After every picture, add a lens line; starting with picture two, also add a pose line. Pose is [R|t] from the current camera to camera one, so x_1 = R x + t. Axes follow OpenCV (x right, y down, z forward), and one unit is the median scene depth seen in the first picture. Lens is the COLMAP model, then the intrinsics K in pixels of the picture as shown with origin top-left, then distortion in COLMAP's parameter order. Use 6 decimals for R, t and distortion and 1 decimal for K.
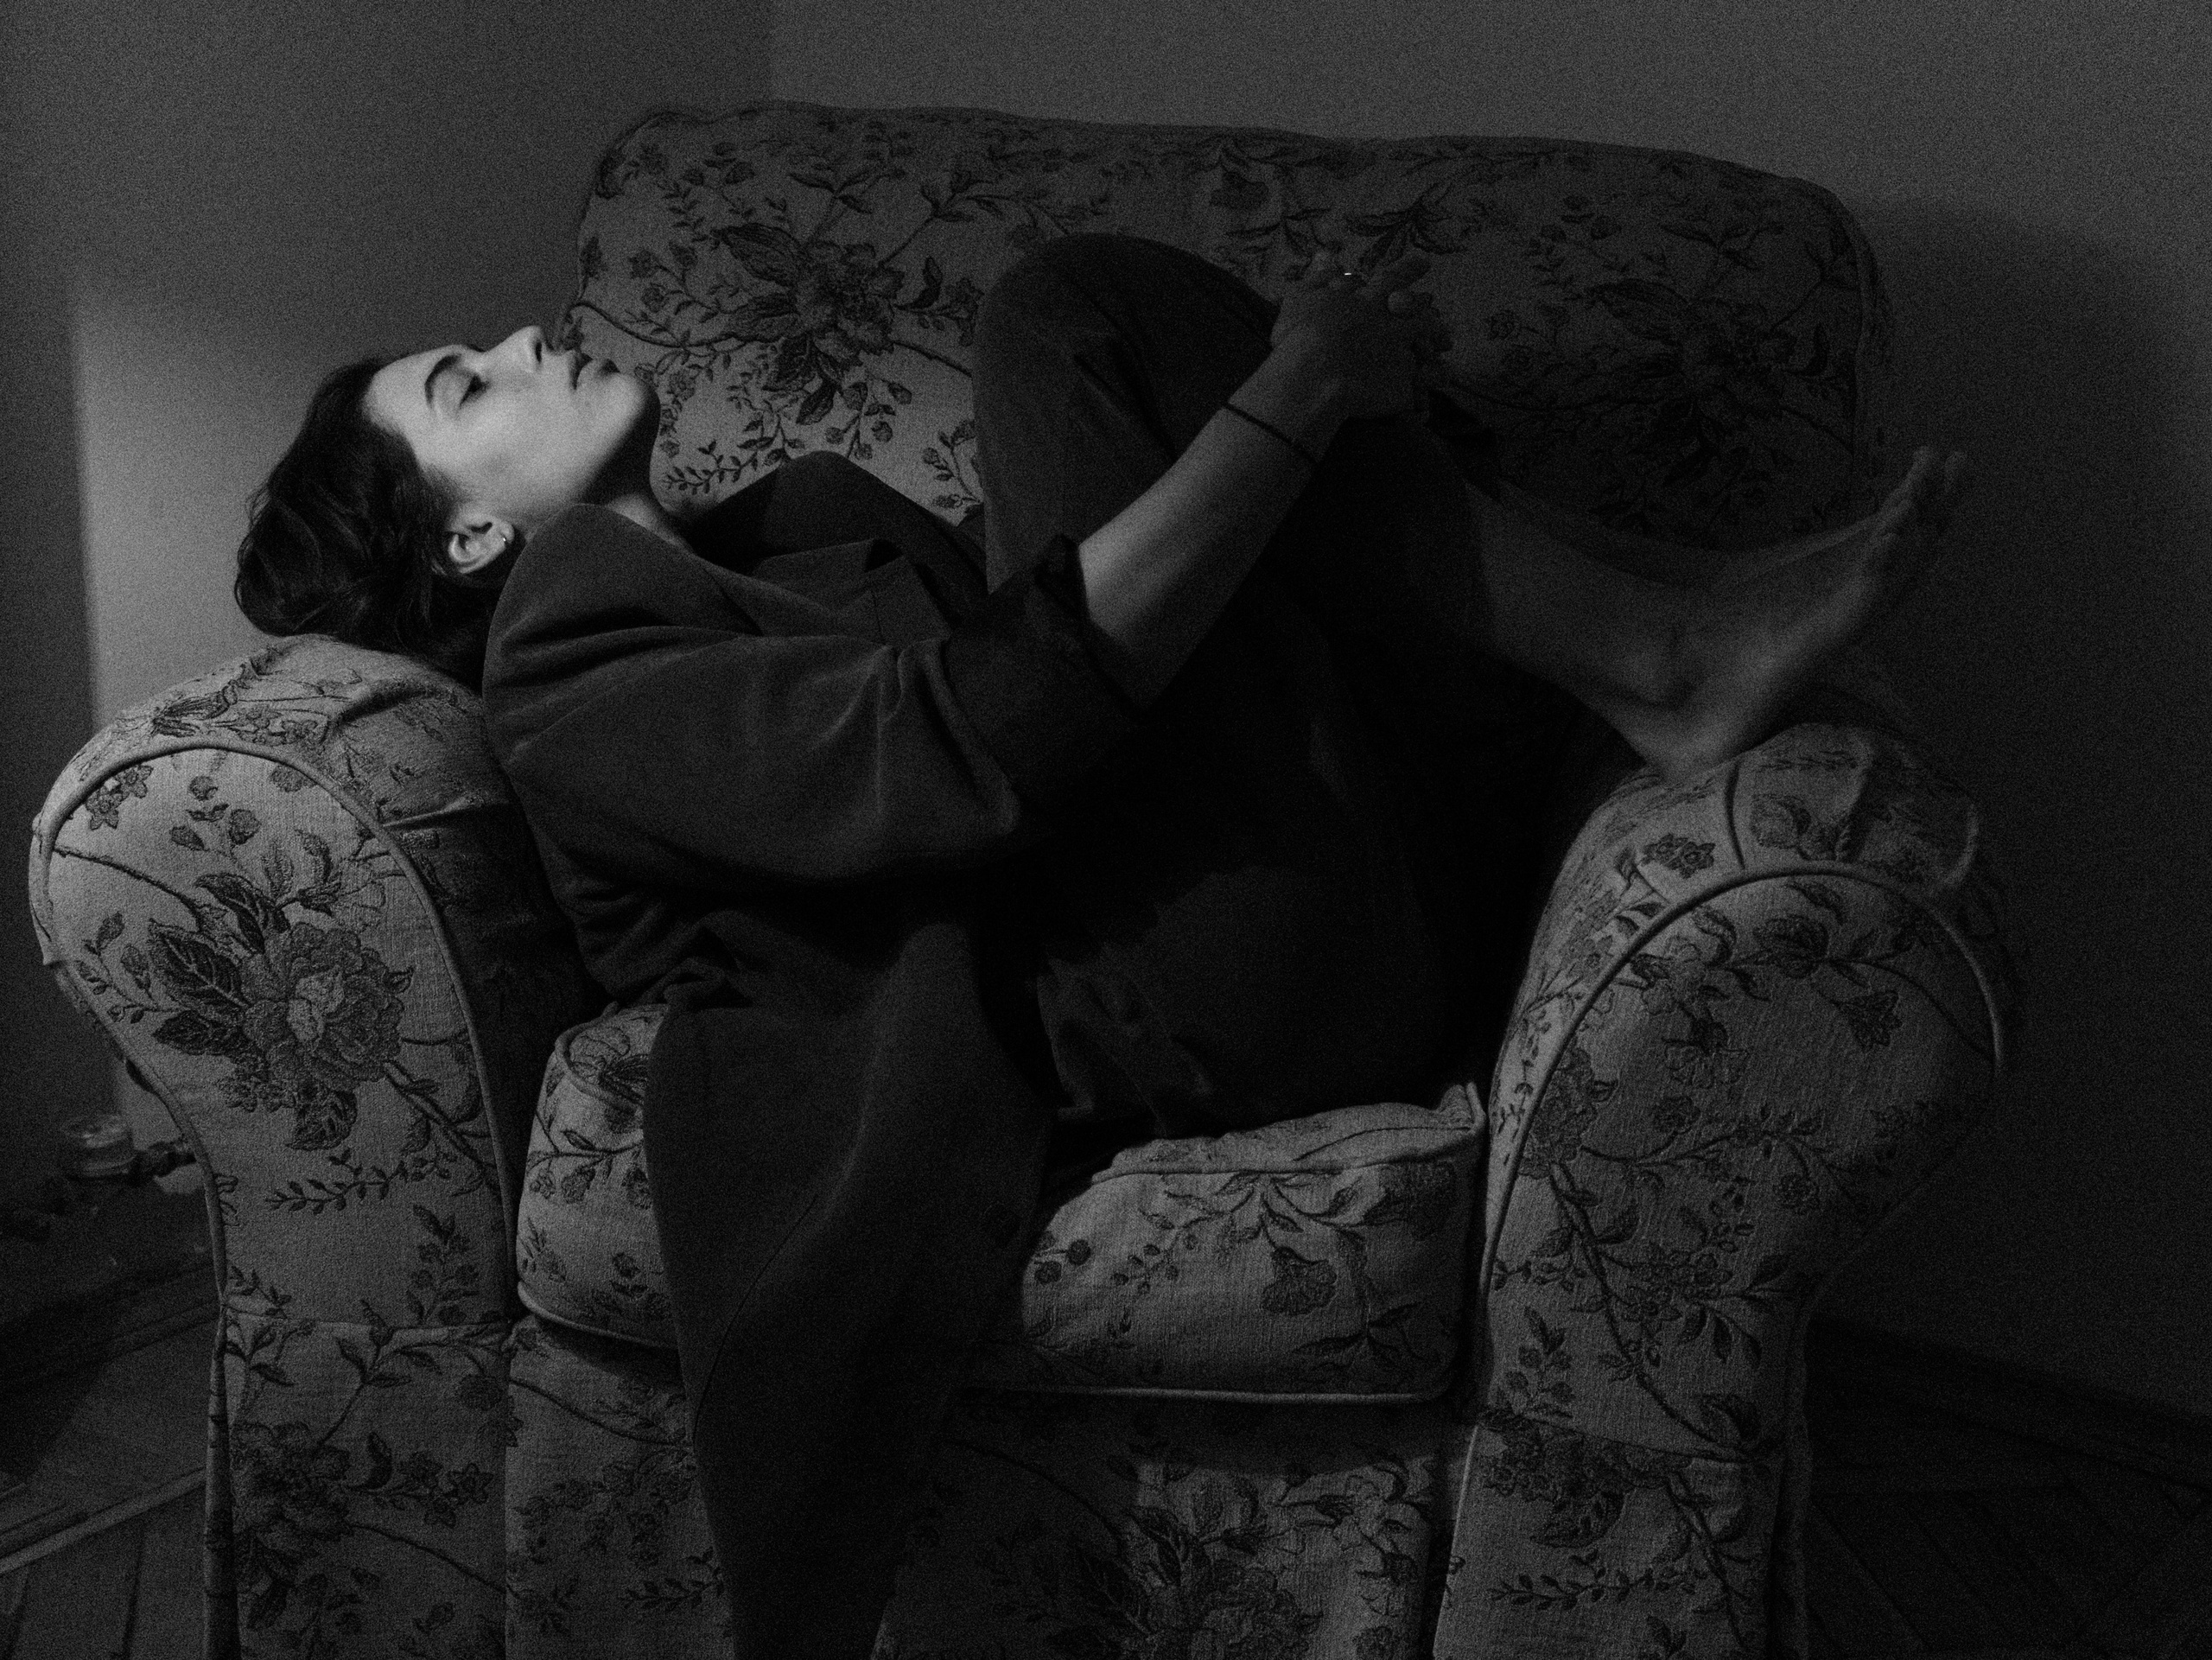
lens RADIAL K [[3169.1, 0, 1106.0], [0, 3169.1, 830.0], [0, 0, 1]] dist [-0.011453, -0.043379]
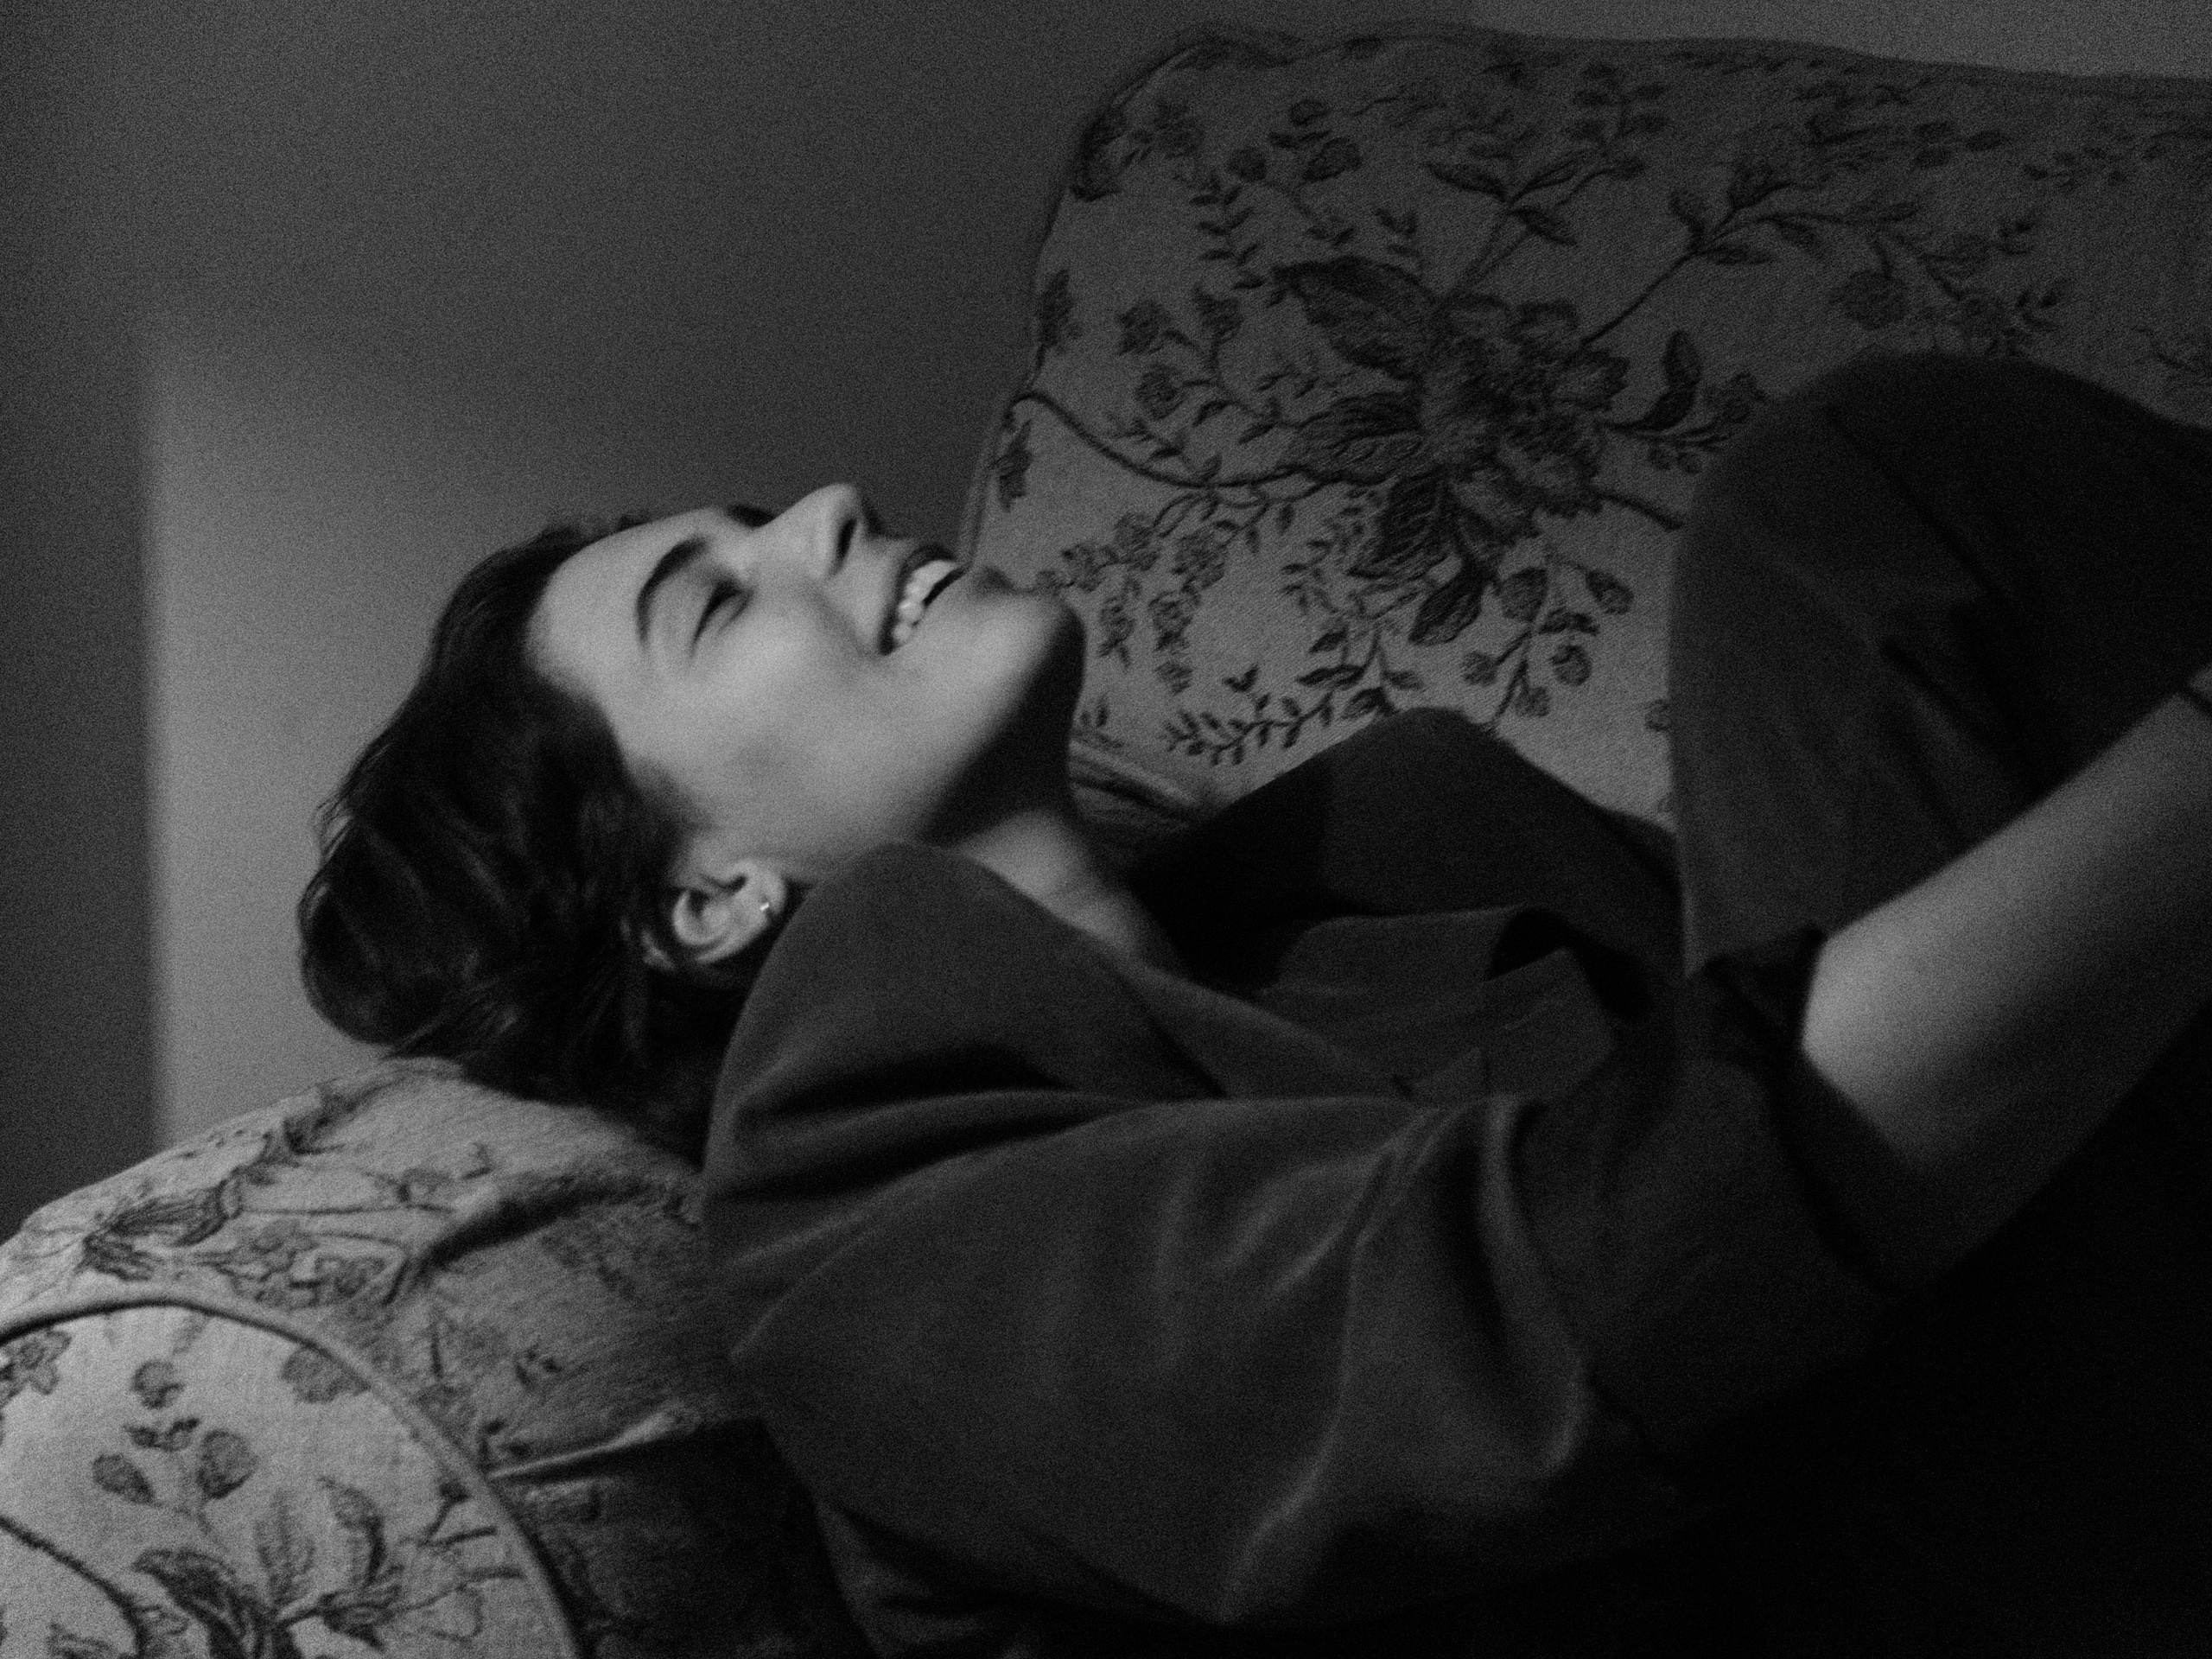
lens RADIAL K [[4989.5, 0, 1106.0], [0, 4989.5, 829.5], [0, 0, 1]] dist [-0.334598, 4.354803]
pose [[0.976525, 0.046260, -0.210377, 0.027794], [-0.052574, 0.998316, -0.024514, -0.074695], [0.208889, 0.034999, 0.977313, 0.187540]]
